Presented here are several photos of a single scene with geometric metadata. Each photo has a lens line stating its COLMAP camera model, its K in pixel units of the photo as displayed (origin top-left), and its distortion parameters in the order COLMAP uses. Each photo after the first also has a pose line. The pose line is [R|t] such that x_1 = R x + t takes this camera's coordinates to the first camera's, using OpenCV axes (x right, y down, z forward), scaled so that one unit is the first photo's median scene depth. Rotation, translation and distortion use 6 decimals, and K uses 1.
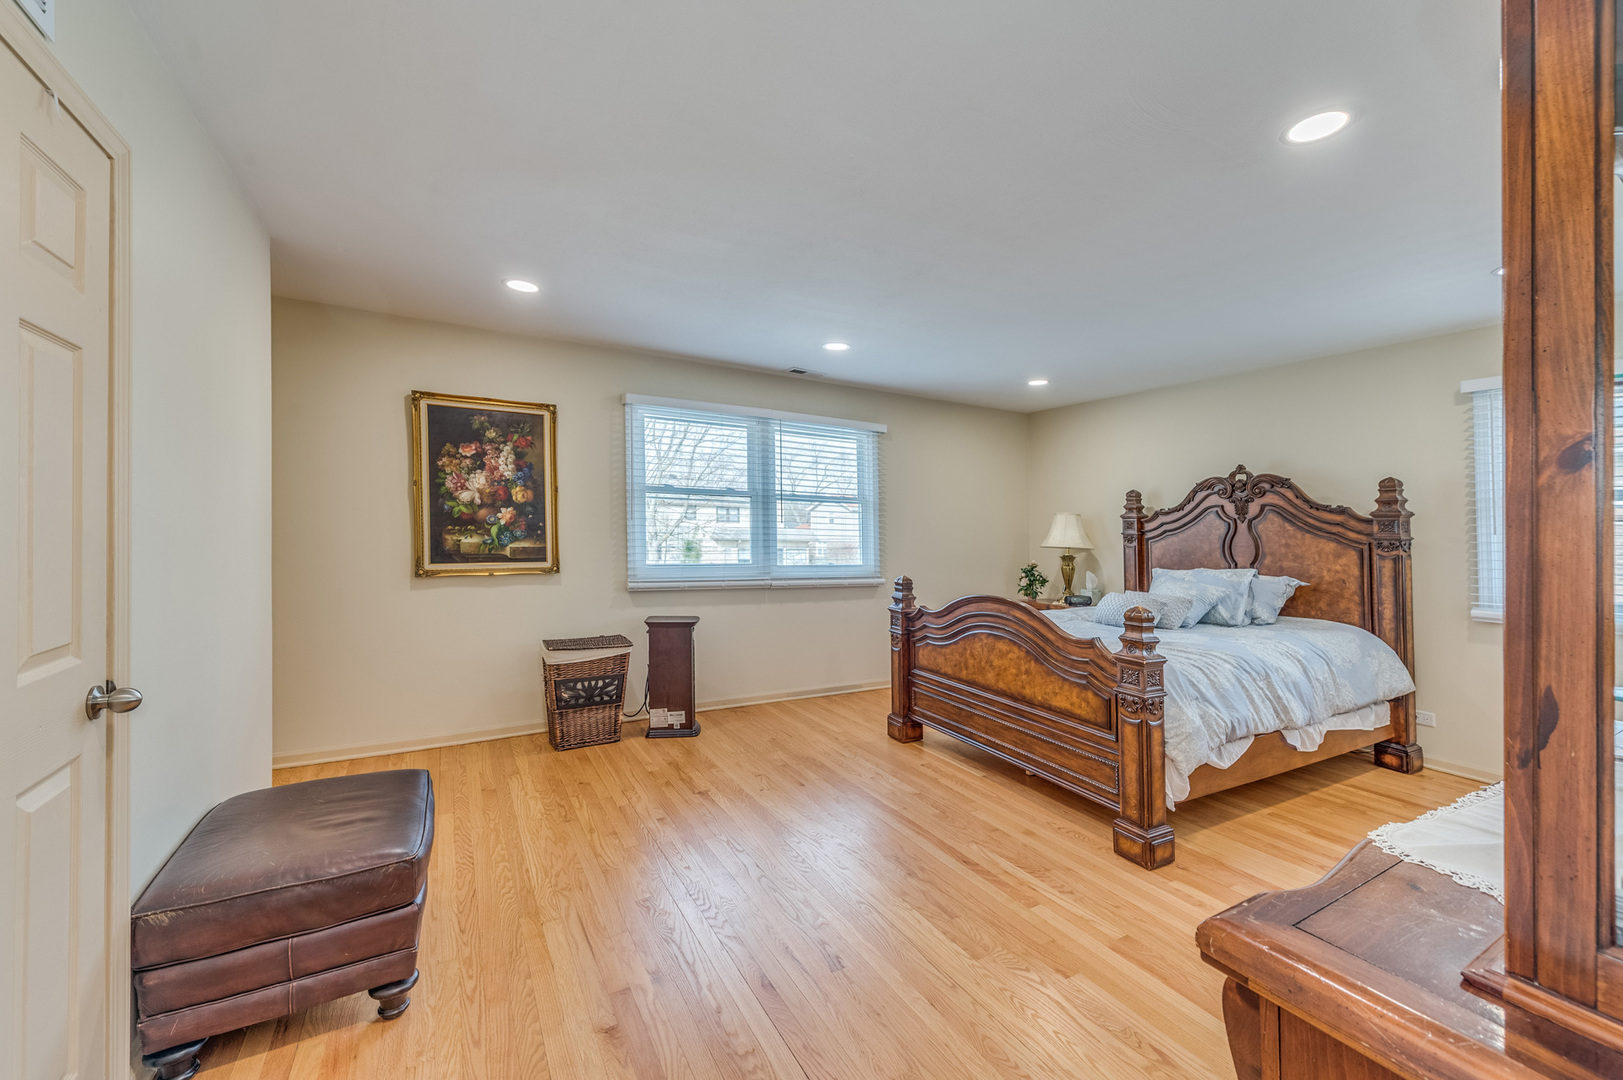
lens RADIAL K [[650.8, 0, 809.1], [0, 650.8, 524.3], [0, 0, 1]] dist [0.022423, -0.000333]
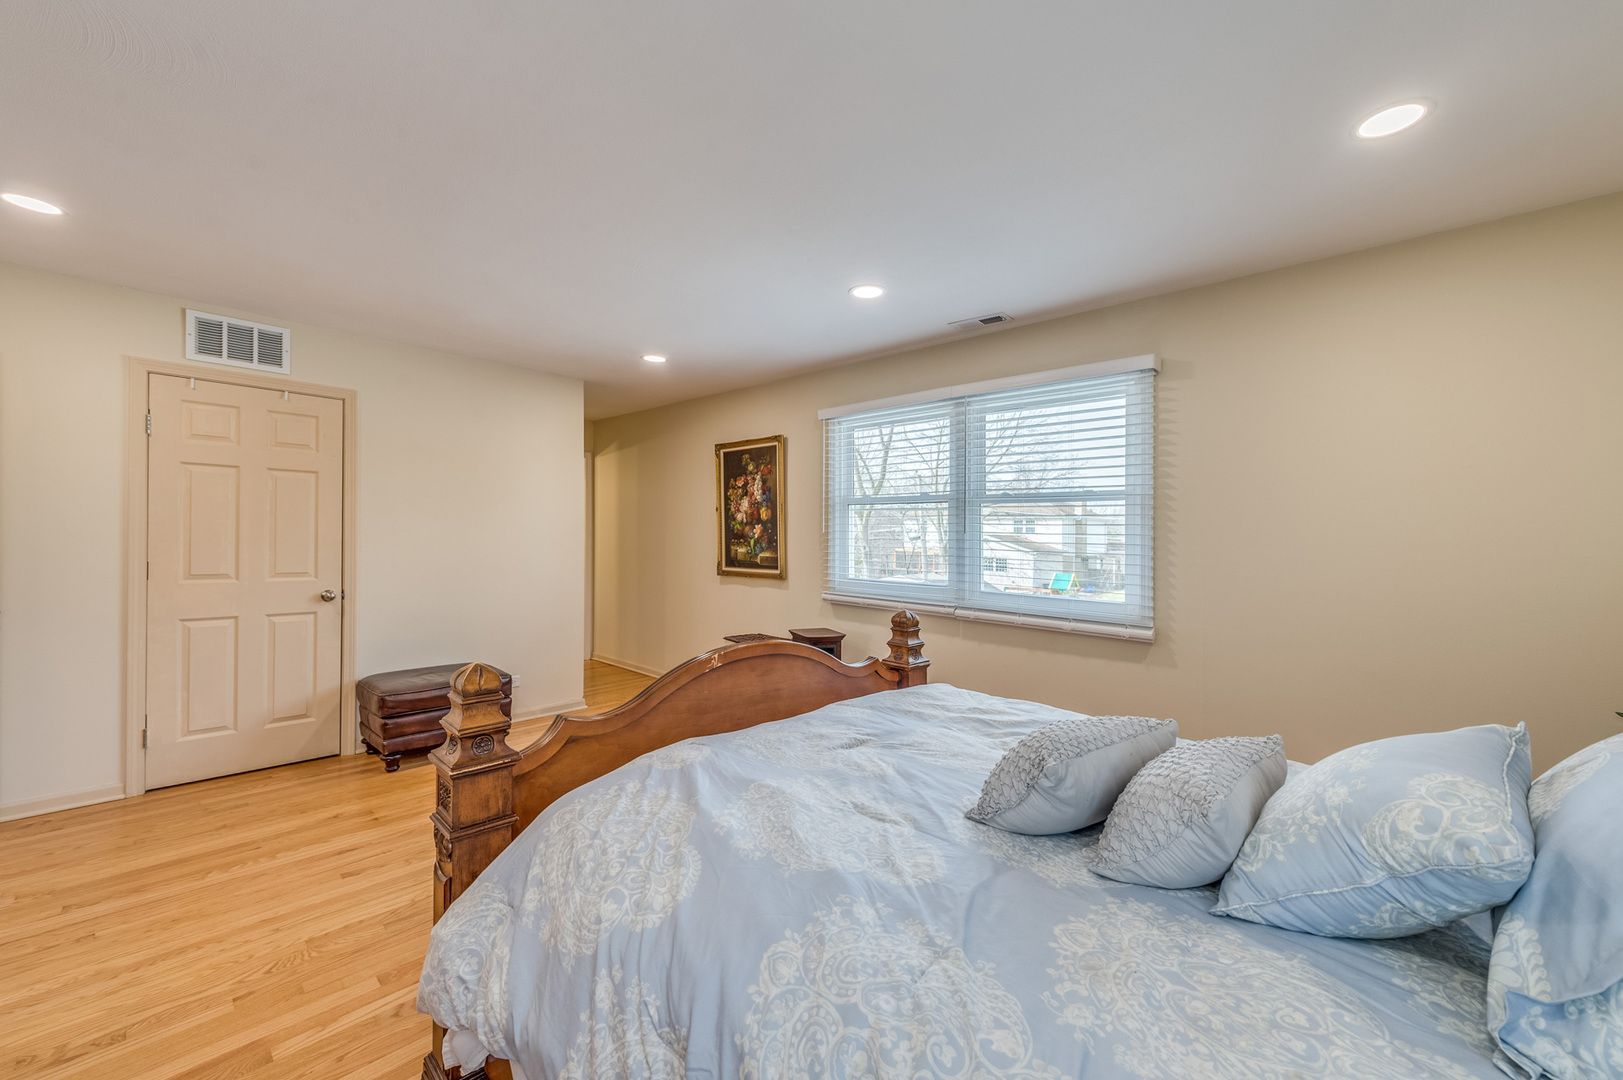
lens RADIAL K [[650.8, 0, 807.3], [0, 650.8, 545.6], [0, 0, 1]] dist [0.022423, -0.000333]
pose [[0.269440, -0.002562, -0.963014, 0.759296], [-0.005741, 0.999974, -0.004267, 0.019372], [0.963000, 0.006679, 0.269418, 0.757543]]
